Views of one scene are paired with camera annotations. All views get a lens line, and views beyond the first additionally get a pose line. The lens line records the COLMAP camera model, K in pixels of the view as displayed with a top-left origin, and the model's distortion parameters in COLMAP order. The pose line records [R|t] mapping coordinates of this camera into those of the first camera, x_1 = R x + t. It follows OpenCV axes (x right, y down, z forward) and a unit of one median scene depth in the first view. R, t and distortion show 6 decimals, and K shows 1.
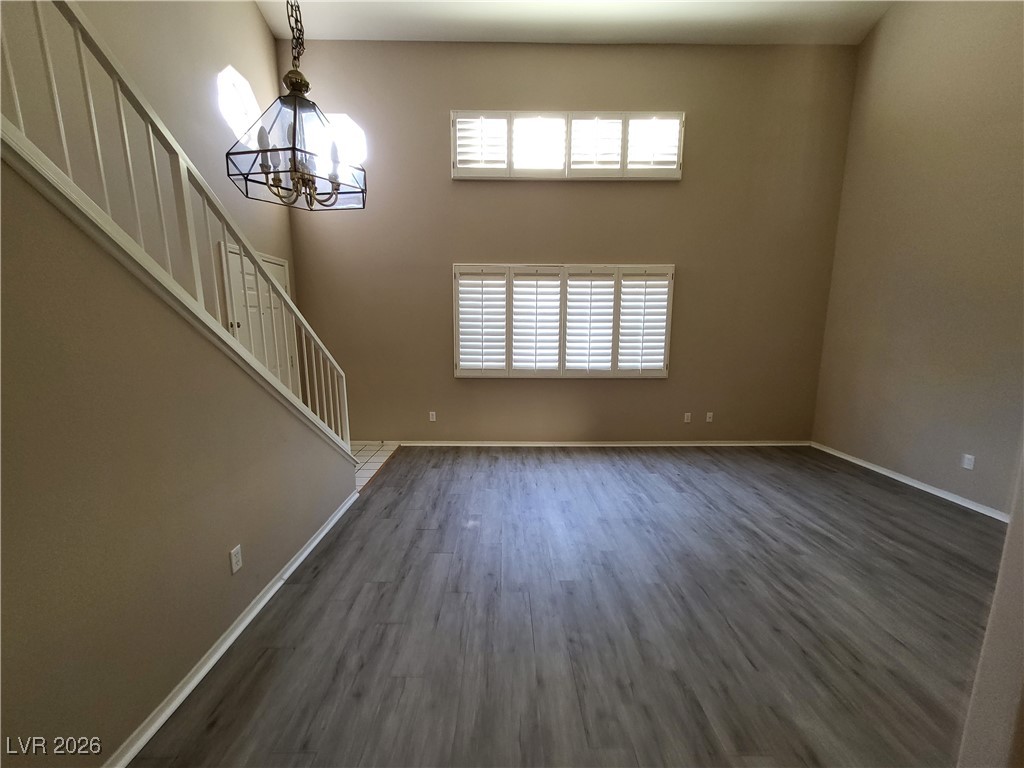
lens RADIAL K [[389.2, 0, 512.3], [0, 389.2, 392.2], [0, 0, 1]] dist [-0.001789, -0.000151]
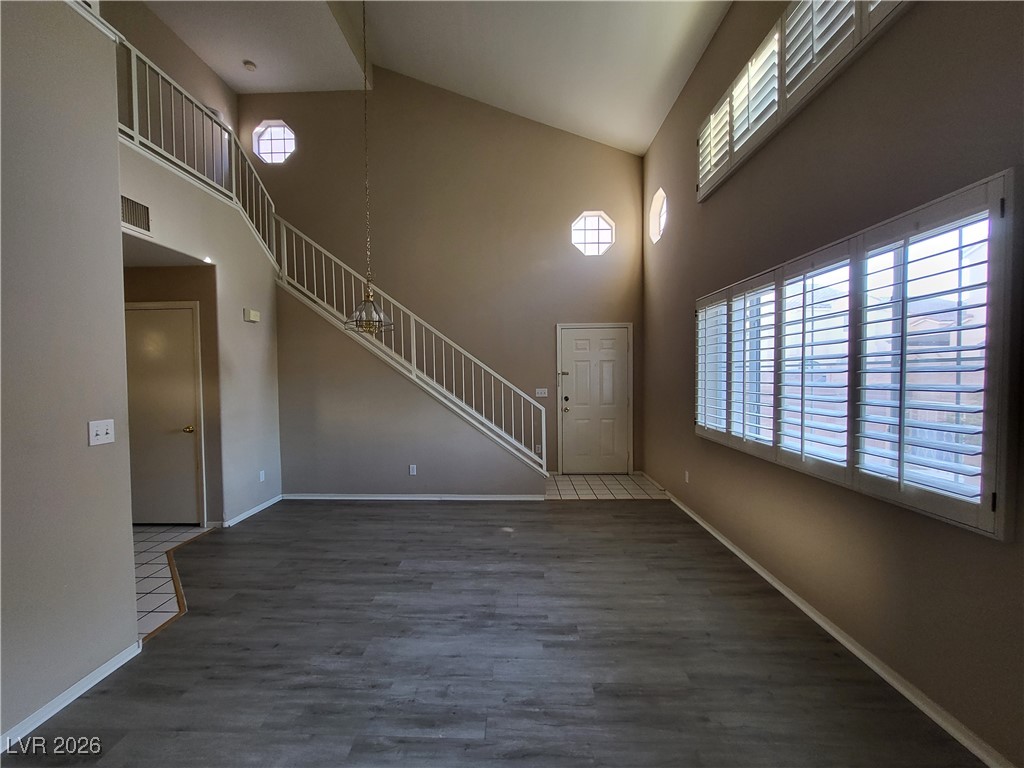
lens RADIAL K [[413.1, 0, 510.3], [0, 413.1, 387.7], [0, 0, 1]] dist [-0.001133, -0.000148]
pose [[-0.026306, 0.029498, -0.999219, 0.797648], [-0.158356, 0.986820, 0.033301, -0.112064], [0.987032, 0.159108, -0.021288, 0.688559]]
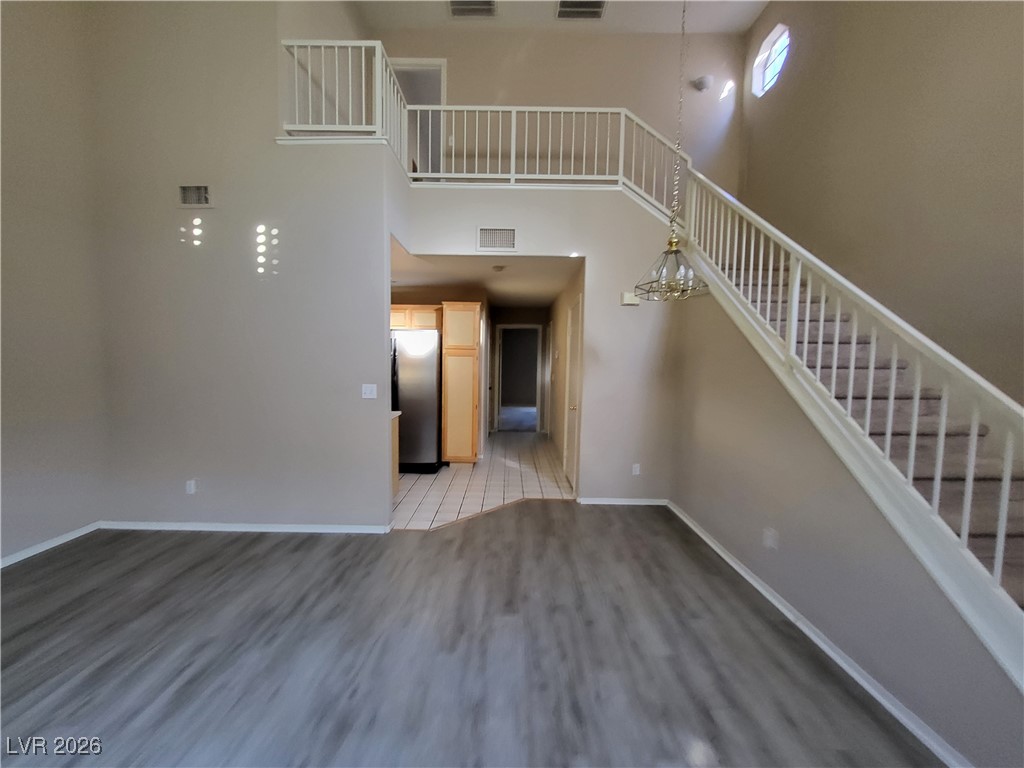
lens RADIAL K [[413.1, 0, 510.3], [0, 413.1, 387.7], [0, 0, 1]] dist [-0.001133, -0.000148]
pose [[-0.999661, -0.018412, 0.018425, 0.068566], [-0.013549, 0.971687, 0.235882, -0.170483], [-0.022246, 0.235552, -0.971607, 0.993917]]
